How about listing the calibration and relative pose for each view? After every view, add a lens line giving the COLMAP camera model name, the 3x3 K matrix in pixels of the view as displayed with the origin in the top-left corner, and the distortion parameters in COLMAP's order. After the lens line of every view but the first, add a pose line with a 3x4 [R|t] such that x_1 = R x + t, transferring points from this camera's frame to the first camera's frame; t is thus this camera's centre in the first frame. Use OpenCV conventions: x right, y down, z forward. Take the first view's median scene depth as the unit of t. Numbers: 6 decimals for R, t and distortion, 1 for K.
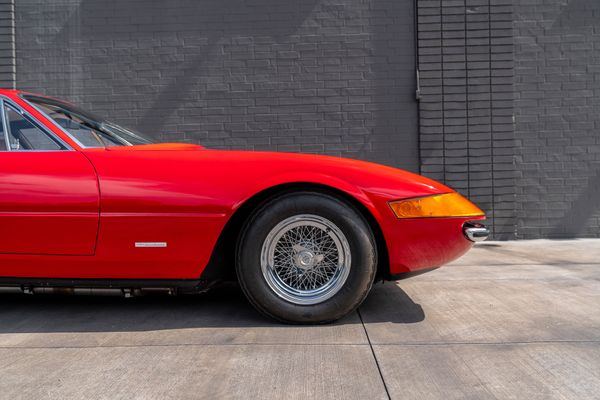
lens RADIAL K [[544.6, 0, 300.0], [0, 544.6, 200.0], [0, 0, 1]] dist [0.011463, 0.013139]
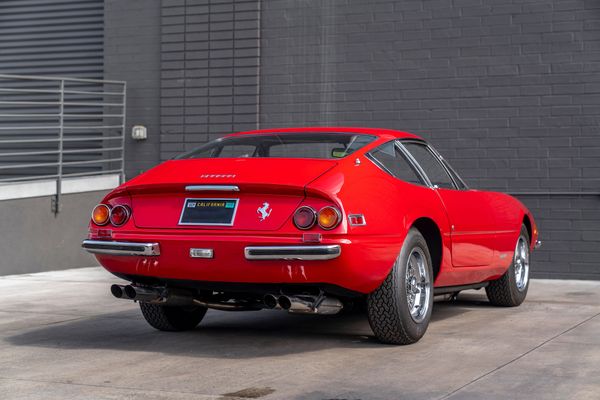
lens RADIAL K [[1190.9, 0, 300.0], [0, 1190.9, 200.0], [0, 0, 1]] dist [0.044012, 0.191222]
pose [[0.927681, 0.024713, -0.372555, 0.210575], [-0.024337, 0.999687, 0.005711, -0.029609], [0.372579, 0.003769, 0.927993, -0.645531]]
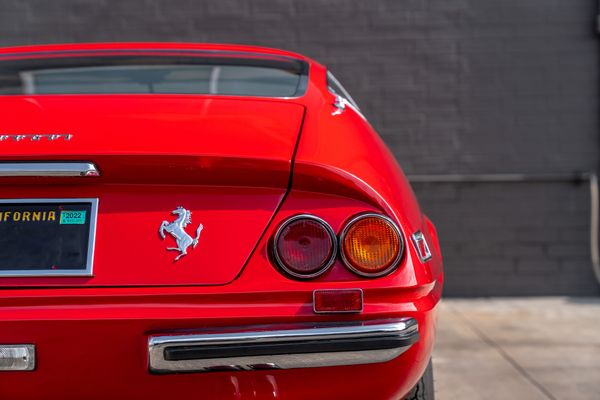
lens RADIAL K [[1190.9, 0, 300.0], [0, 1190.9, 200.0], [0, 0, 1]] dist [0.044012, 0.191222]
pose [[0.999767, 0.004859, 0.021020, -0.104027], [-0.004990, 0.999968, 0.006210, -0.026311], [-0.020990, -0.006313, 0.999760, -0.176528]]
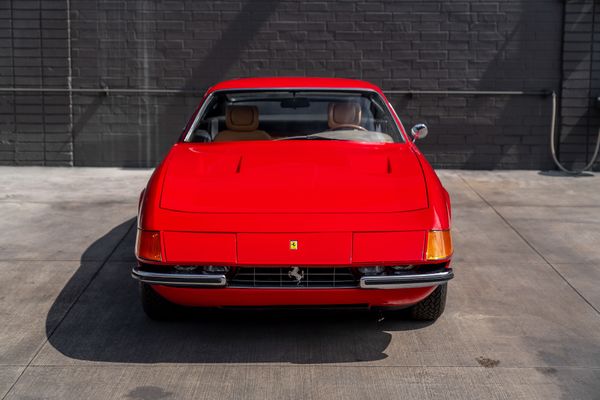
lens RADIAL K [[1190.9, 0, 300.0], [0, 1190.9, 200.0], [0, 0, 1]] dist [0.044012, 0.191222]
pose [[0.998953, 0.018786, 0.041710, -0.250785], [-0.024871, 0.988293, 0.150526, -0.146153], [-0.038394, -0.151406, 0.987726, -0.812742]]
